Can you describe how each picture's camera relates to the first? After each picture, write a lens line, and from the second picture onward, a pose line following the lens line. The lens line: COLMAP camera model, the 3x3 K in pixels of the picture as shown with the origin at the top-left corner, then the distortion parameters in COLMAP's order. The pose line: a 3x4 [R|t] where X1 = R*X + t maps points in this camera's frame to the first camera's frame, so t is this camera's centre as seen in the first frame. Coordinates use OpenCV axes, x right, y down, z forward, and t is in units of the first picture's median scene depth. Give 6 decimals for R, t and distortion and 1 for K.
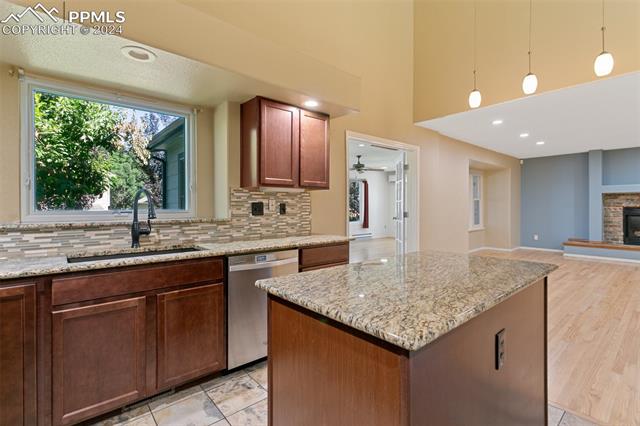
lens RADIAL K [[301.3, 0, 314.9], [0, 301.3, 208.2], [0, 0, 1]] dist [-0.001394, 0.003302]
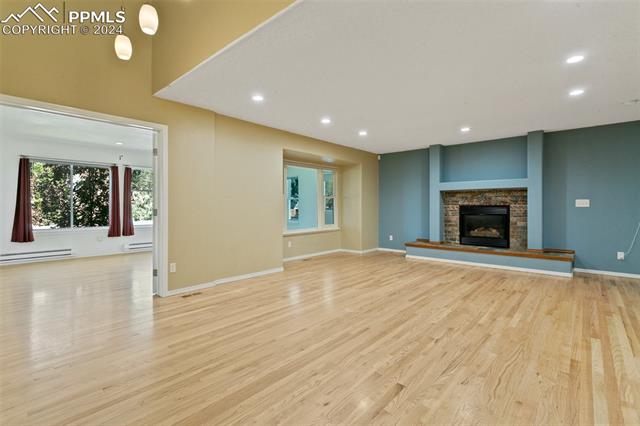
lens RADIAL K [[301.3, 0, 316.5], [0, 301.3, 208.1], [0, 0, 1]] dist [-0.001394, 0.003302]
pose [[0.990181, 0.002860, 0.139765, 0.432462], [-0.002545, 0.999994, -0.002429, 0.008250], [-0.139771, 0.002050, 0.990182, 0.115341]]
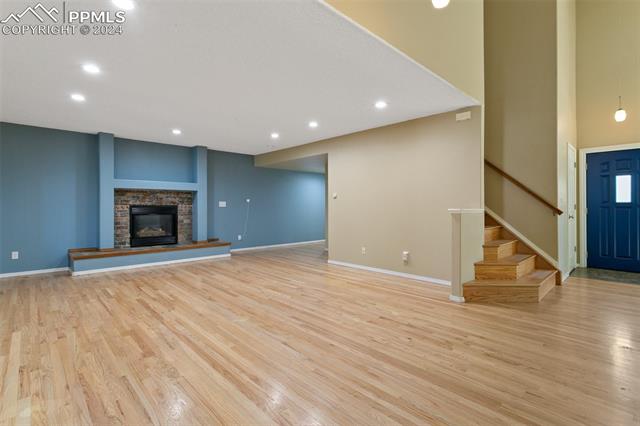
lens RADIAL K [[301.3, 0, 316.4], [0, 301.3, 203.9], [0, 0, 1]] dist [-0.001394, 0.003302]
pose [[-0.058708, 0.012548, 0.998196, 0.106228], [0.007729, 0.999897, -0.012115, 0.006629], [-0.998245, 0.007004, -0.058799, 0.499250]]
